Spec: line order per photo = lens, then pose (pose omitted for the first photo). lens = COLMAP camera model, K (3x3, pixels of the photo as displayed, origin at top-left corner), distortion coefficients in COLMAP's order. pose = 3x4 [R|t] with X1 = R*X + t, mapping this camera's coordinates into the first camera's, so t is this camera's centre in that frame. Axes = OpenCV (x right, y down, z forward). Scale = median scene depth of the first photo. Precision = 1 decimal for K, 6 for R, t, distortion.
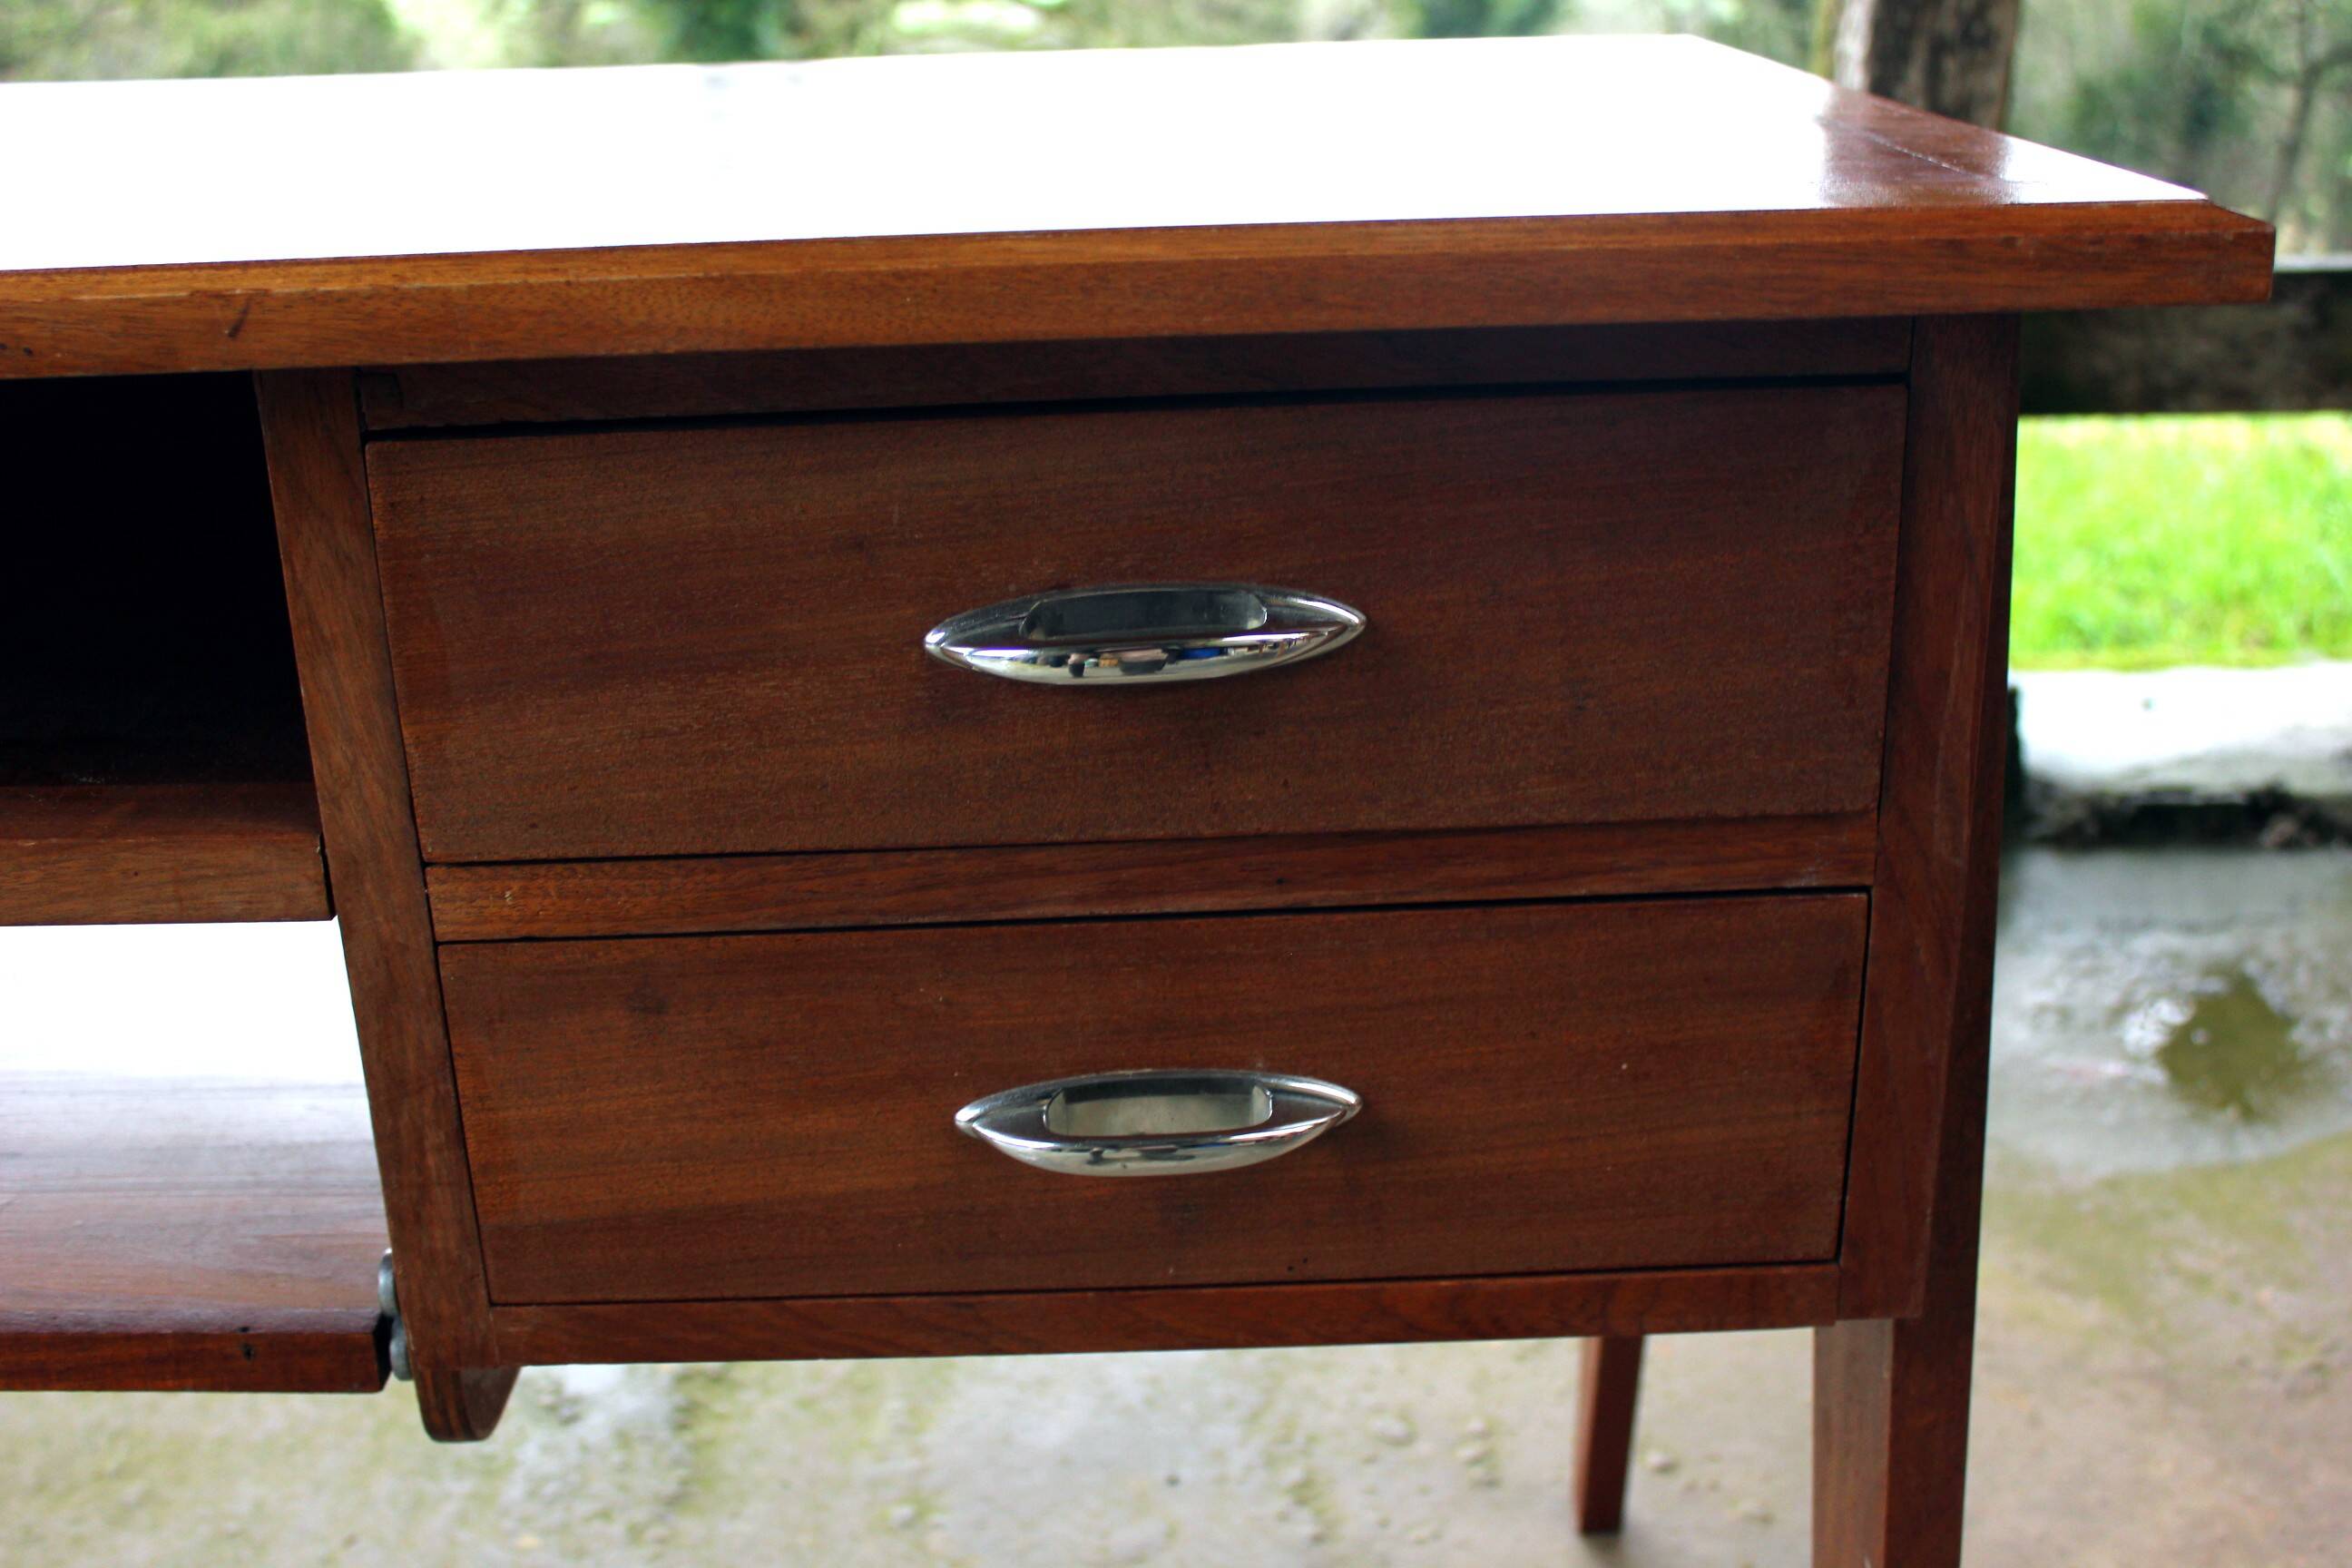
lens RADIAL K [[2490.9, 0, 1175.8], [0, 2490.9, 786.0], [0, 0, 1]] dist [-0.064297, 0.000000]
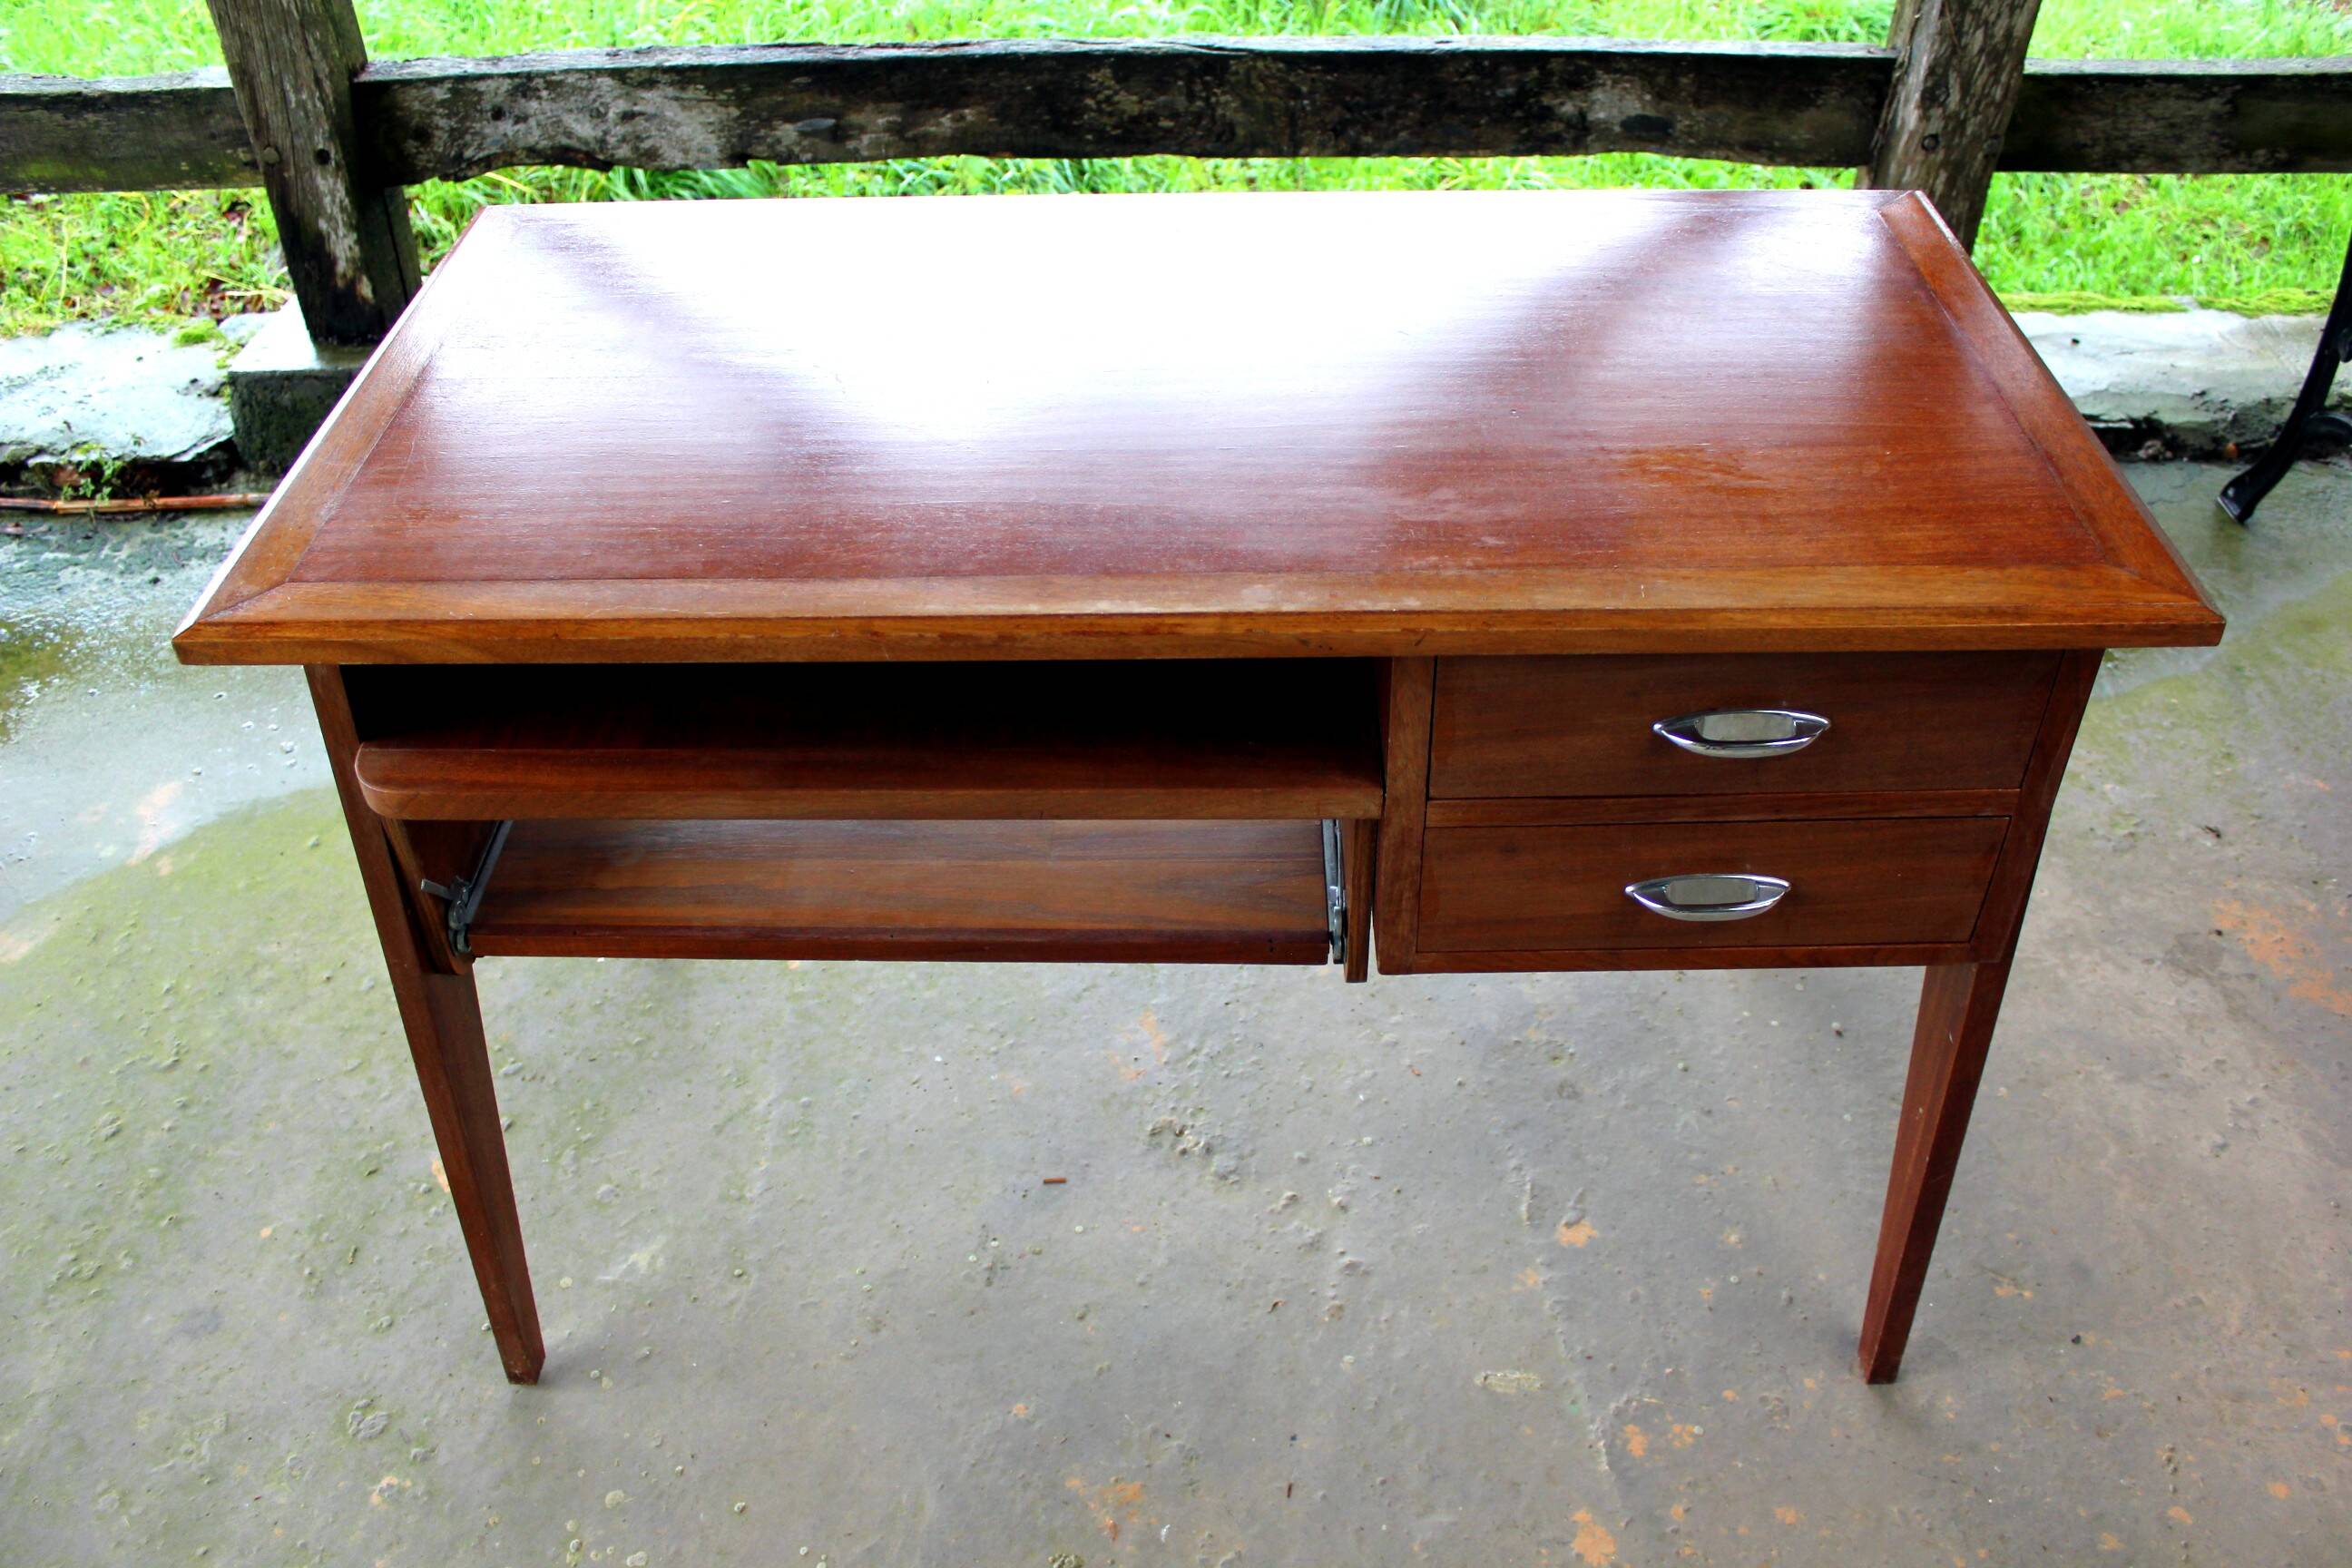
lens RADIAL K [[1977.5, 0, 1187.2], [0, 1977.5, 776.9], [0, 0, 1]] dist [-0.155408, 0.129136]
pose [[0.999792, 0.017895, -0.009784, -0.236776], [-0.013639, 0.943308, 0.331638, -0.283653], [0.015164, -0.331436, 0.943356, -0.364251]]
